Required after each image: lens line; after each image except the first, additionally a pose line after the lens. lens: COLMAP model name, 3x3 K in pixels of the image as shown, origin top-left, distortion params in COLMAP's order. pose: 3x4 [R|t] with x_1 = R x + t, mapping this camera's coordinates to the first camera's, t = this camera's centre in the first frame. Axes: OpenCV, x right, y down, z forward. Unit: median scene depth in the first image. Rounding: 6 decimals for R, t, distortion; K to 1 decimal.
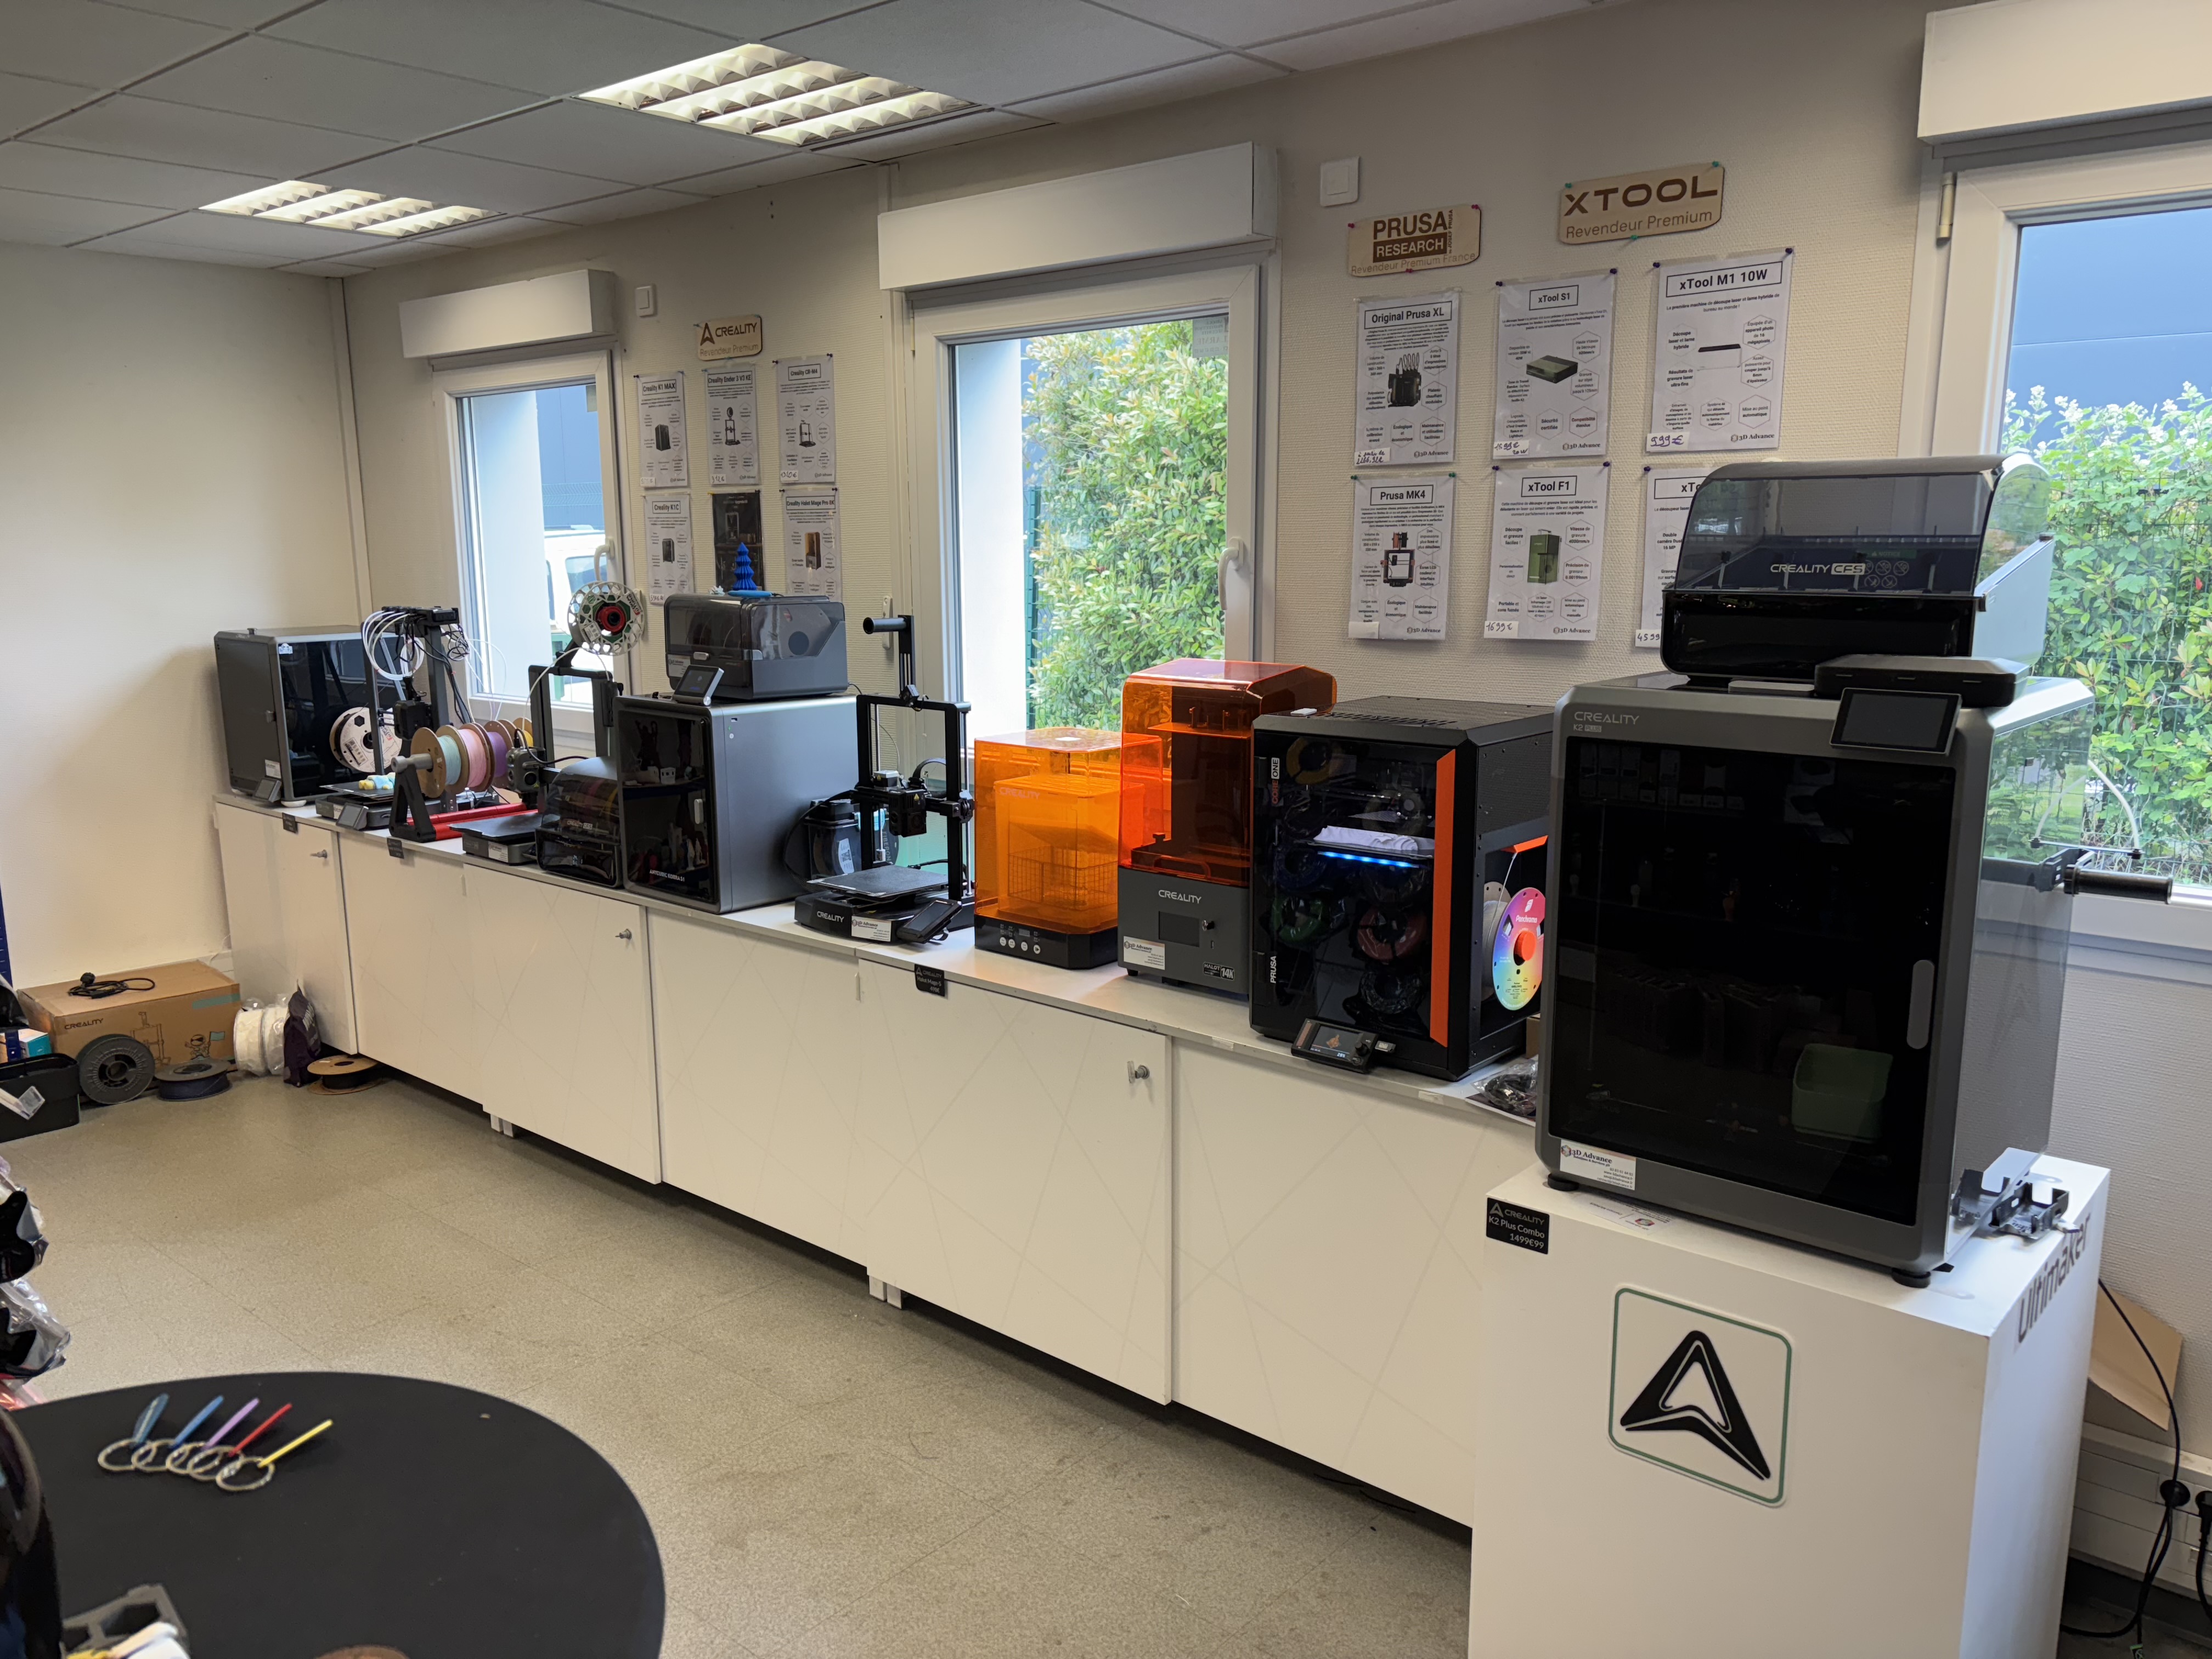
lens RADIAL K [[1687.6, 0, 1105.0], [0, 1687.6, 835.1], [0, 0, 1]] dist [0.049505, -0.034756]
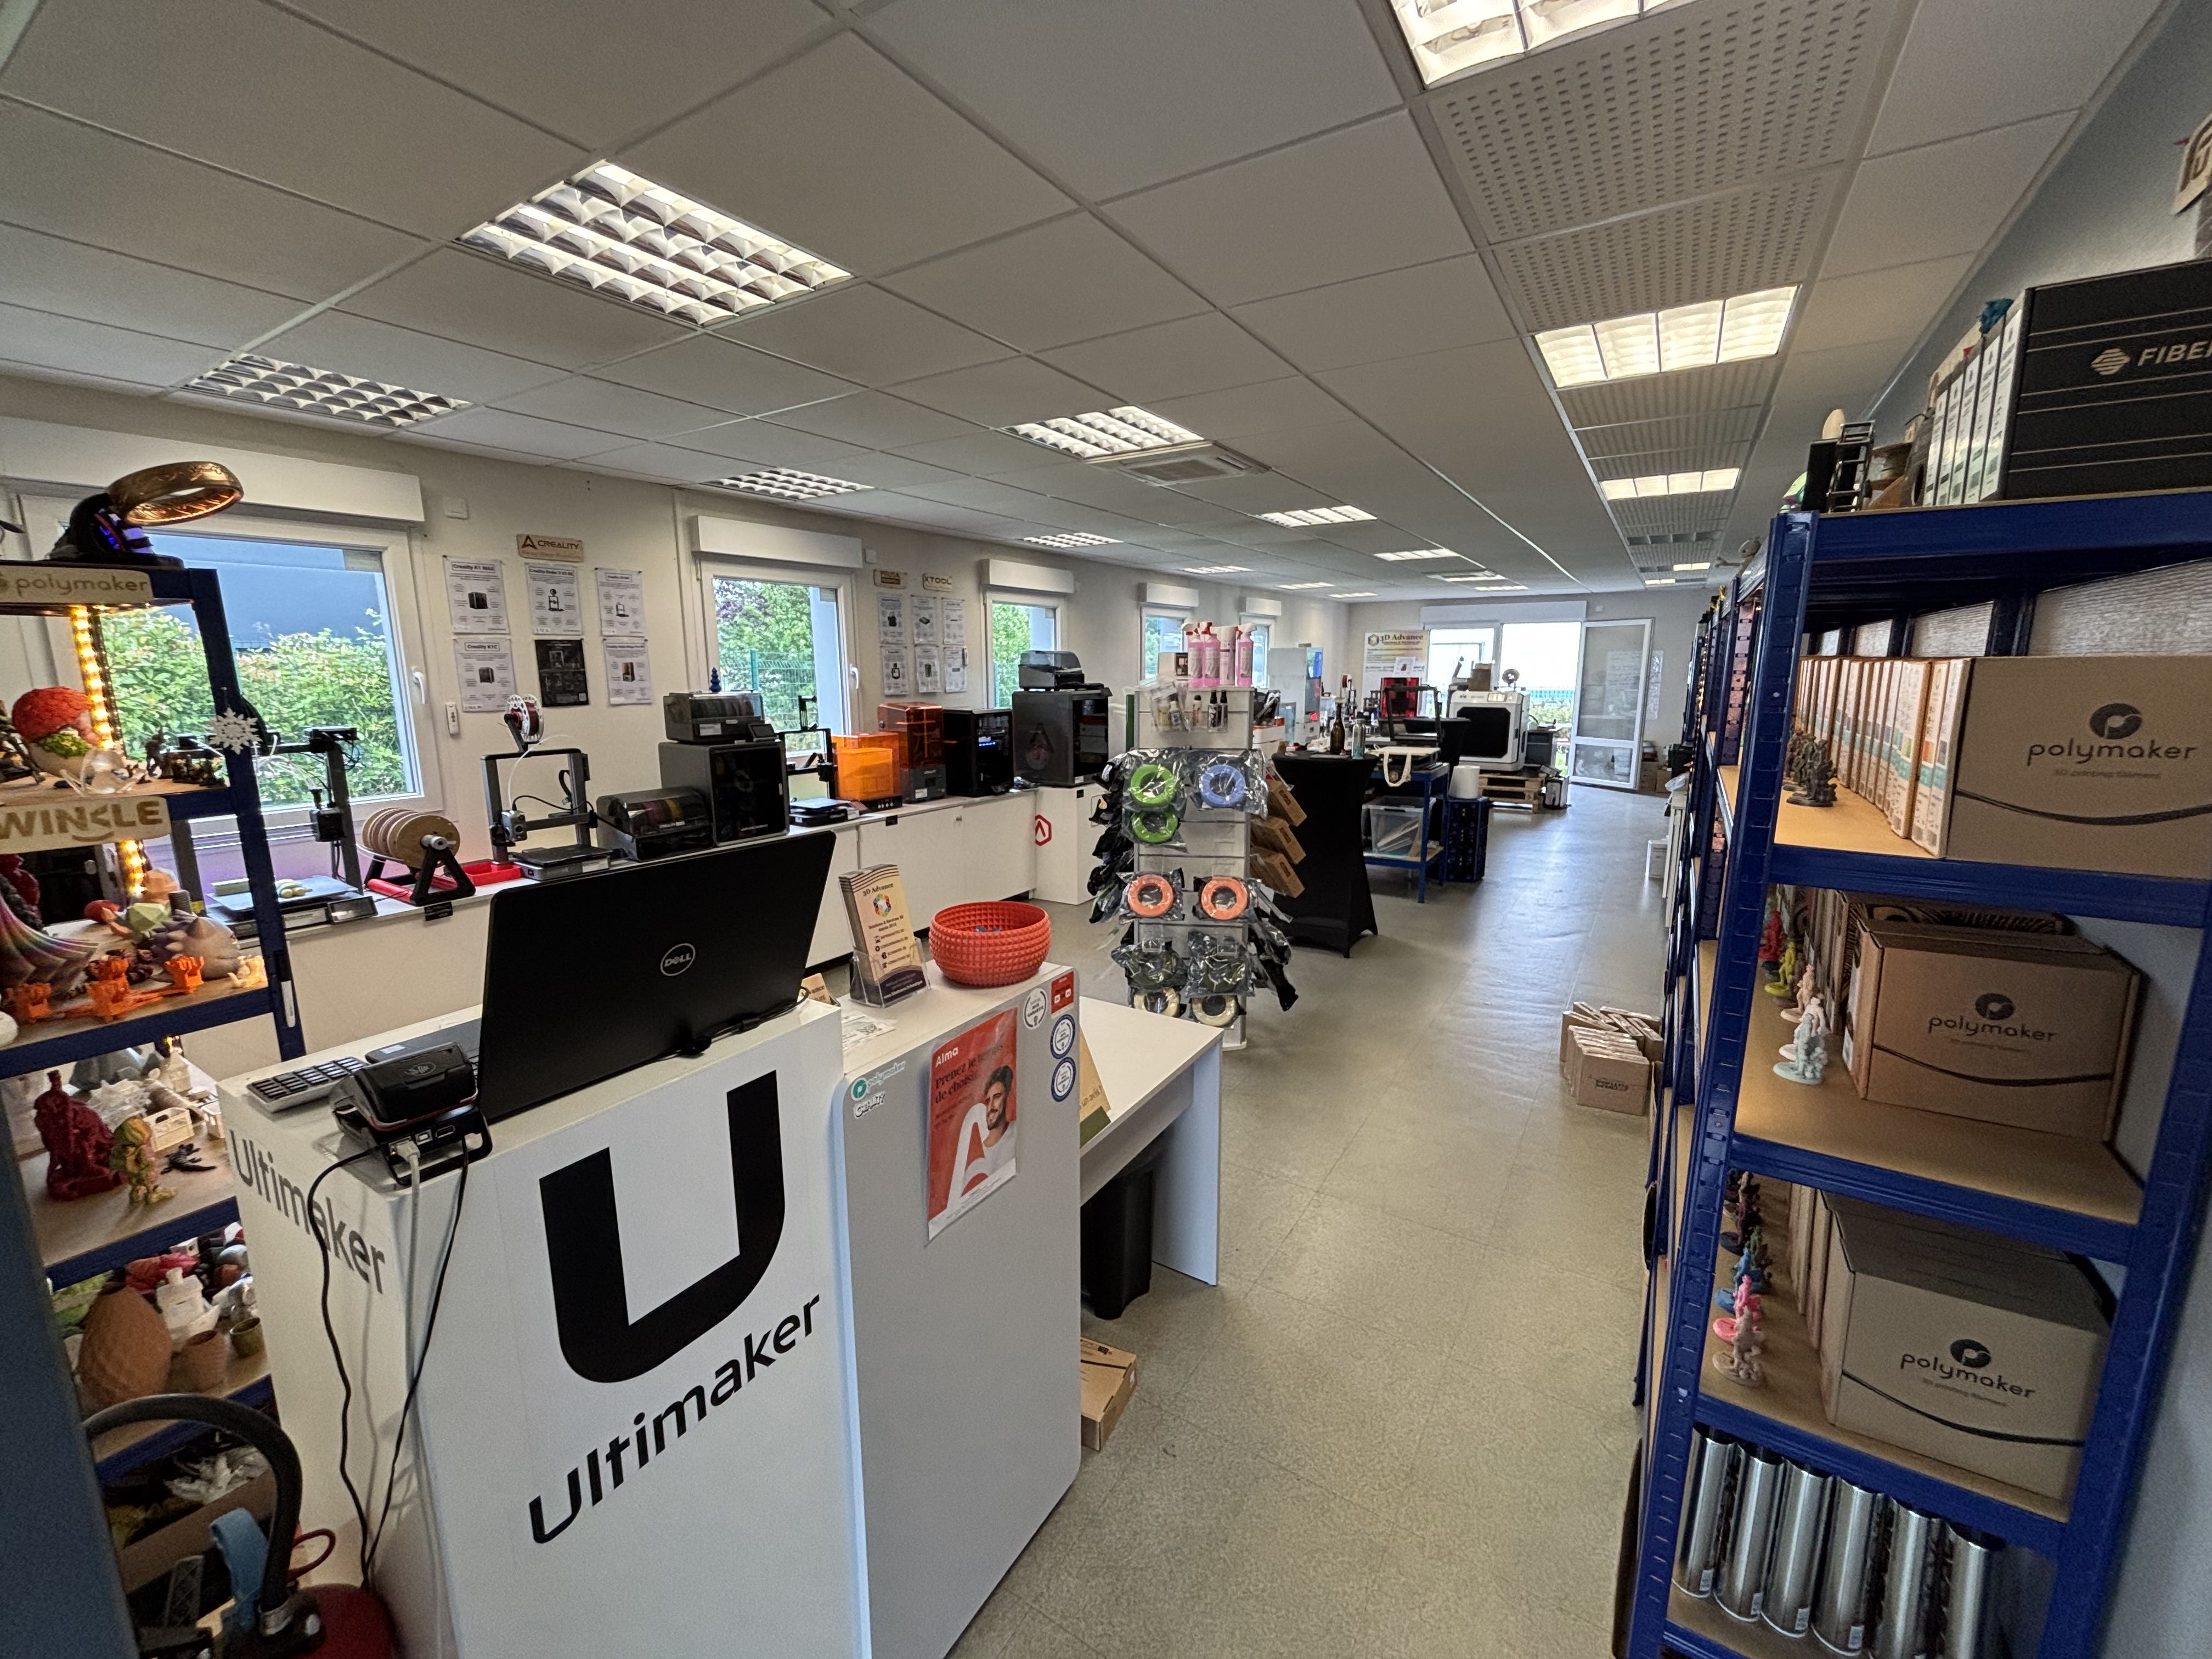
lens RADIAL K [[895.7, 0, 1101.4], [0, 895.7, 835.2], [0, 0, 1]] dist [-0.003740, -0.000267]
pose [[-0.143421, -0.166153, 0.975615, -1.236867], [0.198942, 0.960843, 0.192883, -0.081957], [-0.969460, 0.221754, -0.104750, 0.633429]]
